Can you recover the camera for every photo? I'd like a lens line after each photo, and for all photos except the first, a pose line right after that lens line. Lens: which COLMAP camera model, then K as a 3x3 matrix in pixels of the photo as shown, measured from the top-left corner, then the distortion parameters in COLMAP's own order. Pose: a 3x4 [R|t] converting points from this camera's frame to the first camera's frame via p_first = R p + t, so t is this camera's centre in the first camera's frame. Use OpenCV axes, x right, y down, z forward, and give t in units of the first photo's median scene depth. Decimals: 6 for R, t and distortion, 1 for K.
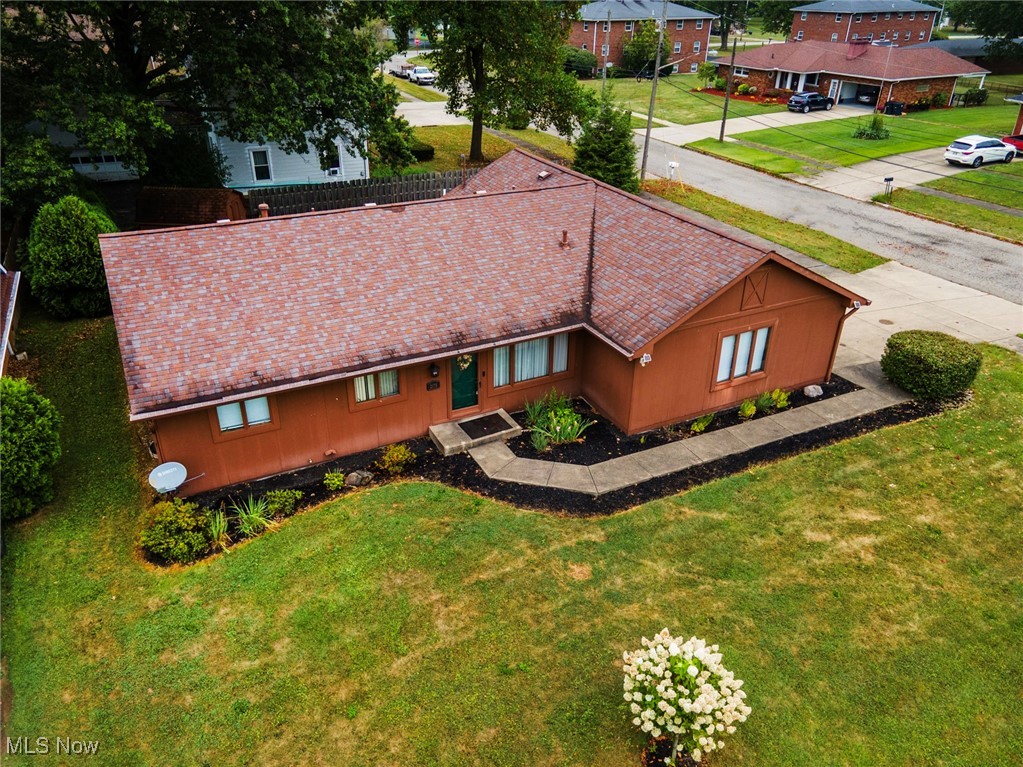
lens RADIAL K [[747.7, 0, 511.5], [0, 747.7, 383.5], [0, 0, 1]] dist [0.039643, 0.003874]
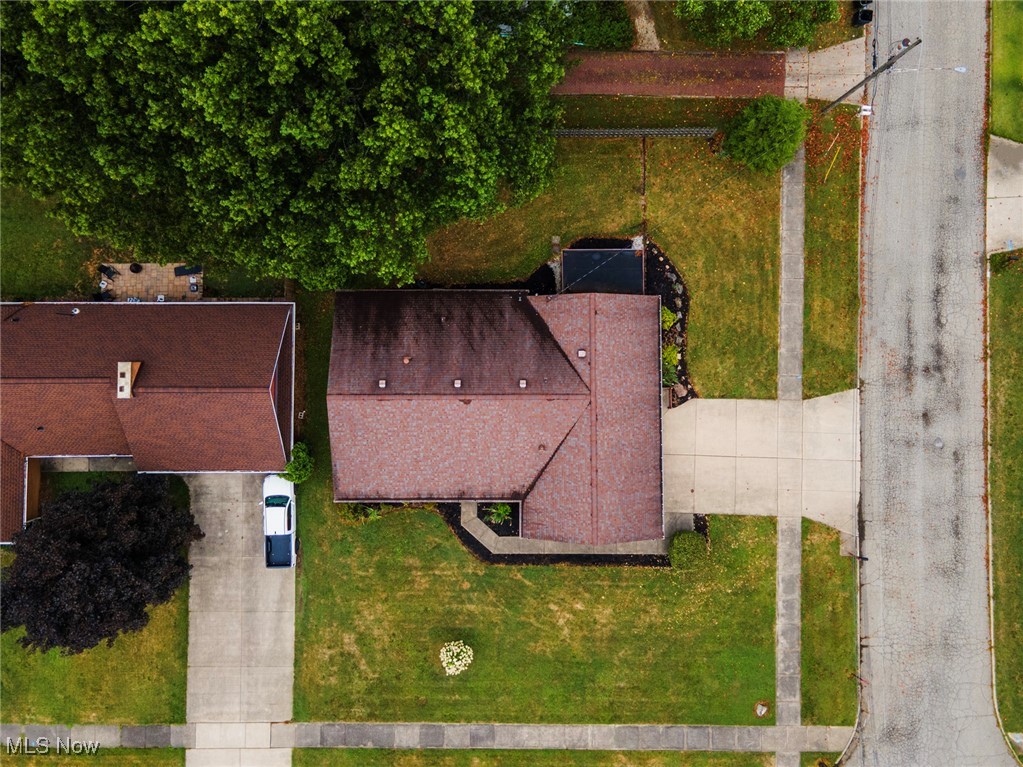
lens RADIAL K [[806.2, 0, 507.1], [0, 806.2, 328.6], [0, 0, 1]] dist [0.015214, 0.003505]
pose [[0.892924, 0.447329, -0.050826, -0.045417], [-0.184888, 0.467291, 0.864555, -2.412675], [0.410491, -0.762585, 0.499961, 0.191027]]
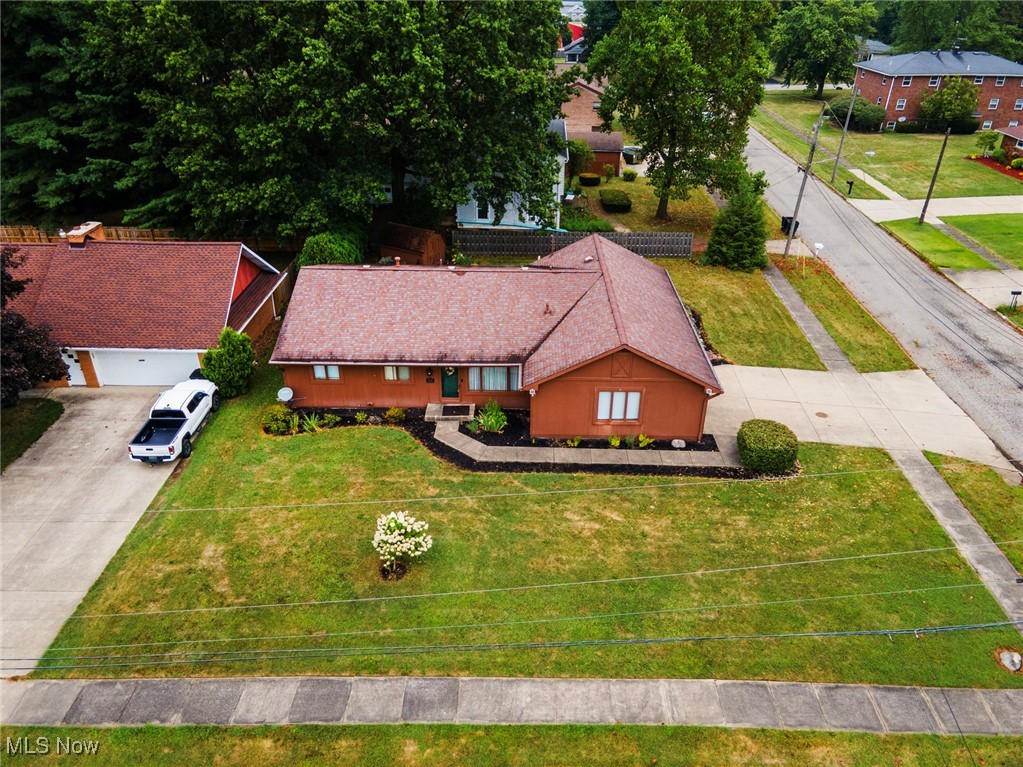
lens RADIAL K [[747.7, 0, 511.5], [0, 747.7, 383.5], [0, 0, 1]] dist [0.039643, 0.003874]
pose [[0.885067, 0.219751, -0.410323, 0.778605], [-0.217487, 0.974631, 0.052850, -0.123573], [0.411528, 0.042464, 0.910407, -0.507986]]
